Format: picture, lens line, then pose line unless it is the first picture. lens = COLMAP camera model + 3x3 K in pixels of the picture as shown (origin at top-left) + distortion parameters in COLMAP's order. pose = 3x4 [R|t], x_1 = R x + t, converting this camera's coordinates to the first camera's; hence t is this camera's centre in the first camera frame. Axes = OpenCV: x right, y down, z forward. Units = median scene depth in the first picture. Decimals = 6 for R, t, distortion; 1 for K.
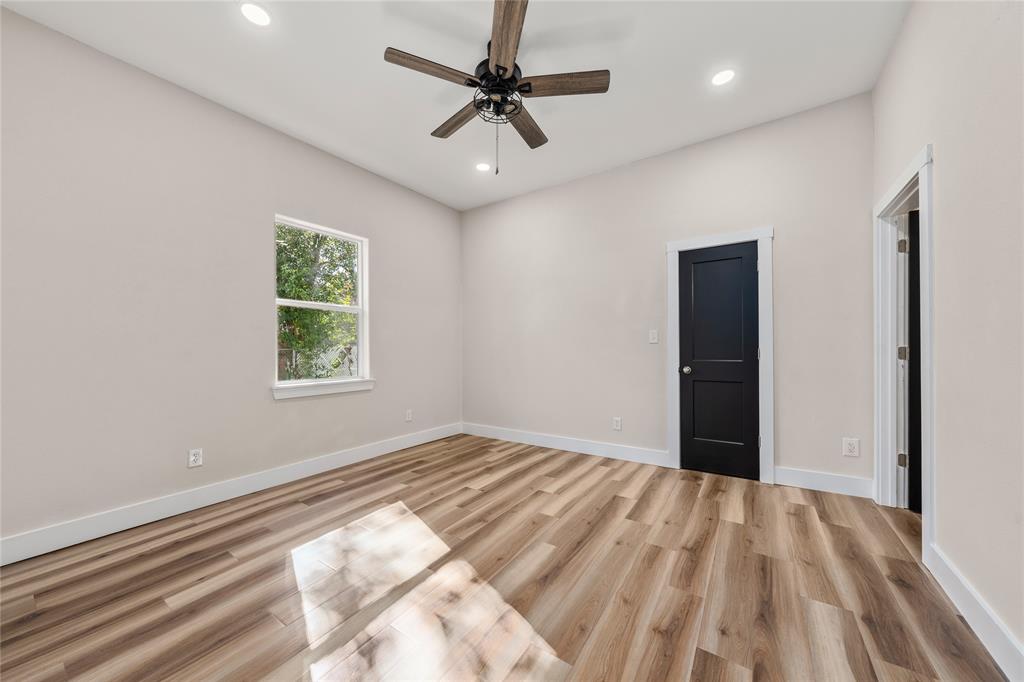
lens RADIAL K [[353.6, 0, 506.9], [0, 353.6, 350.7], [0, 0, 1]] dist [-0.001839, -0.000150]
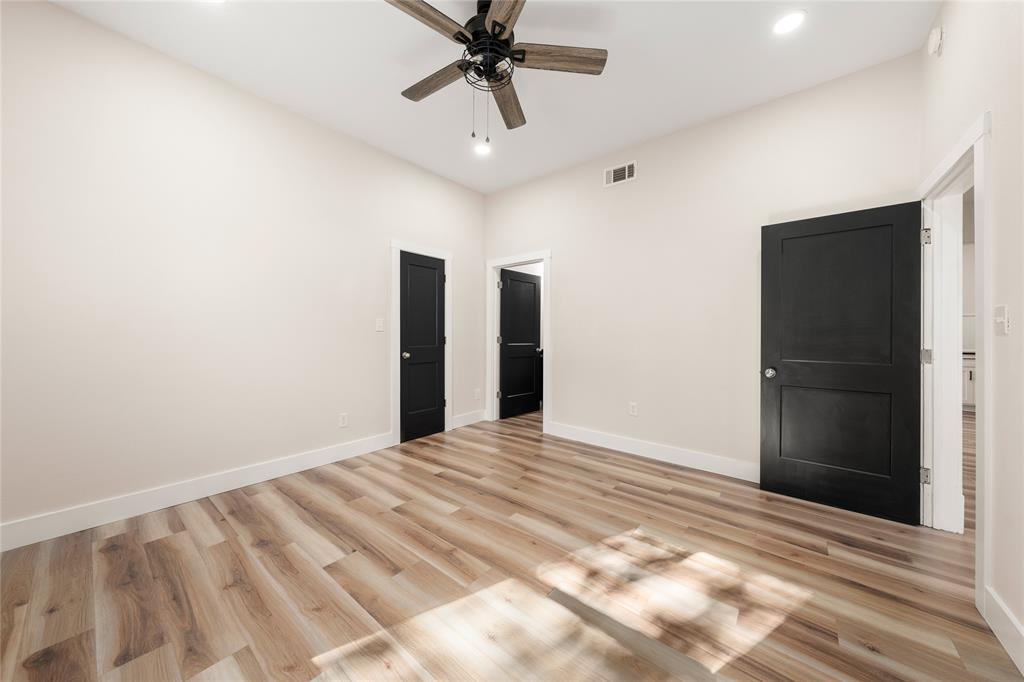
lens RADIAL K [[353.6, 0, 504.4], [0, 353.6, 334.4], [0, 0, 1]] dist [-0.001839, -0.000150]
pose [[0.100220, 0.011643, 0.994897, -0.682554], [0.000694, 0.999930, -0.011772, 0.001774], [-0.994965, 0.001870, 0.100205, 0.642631]]
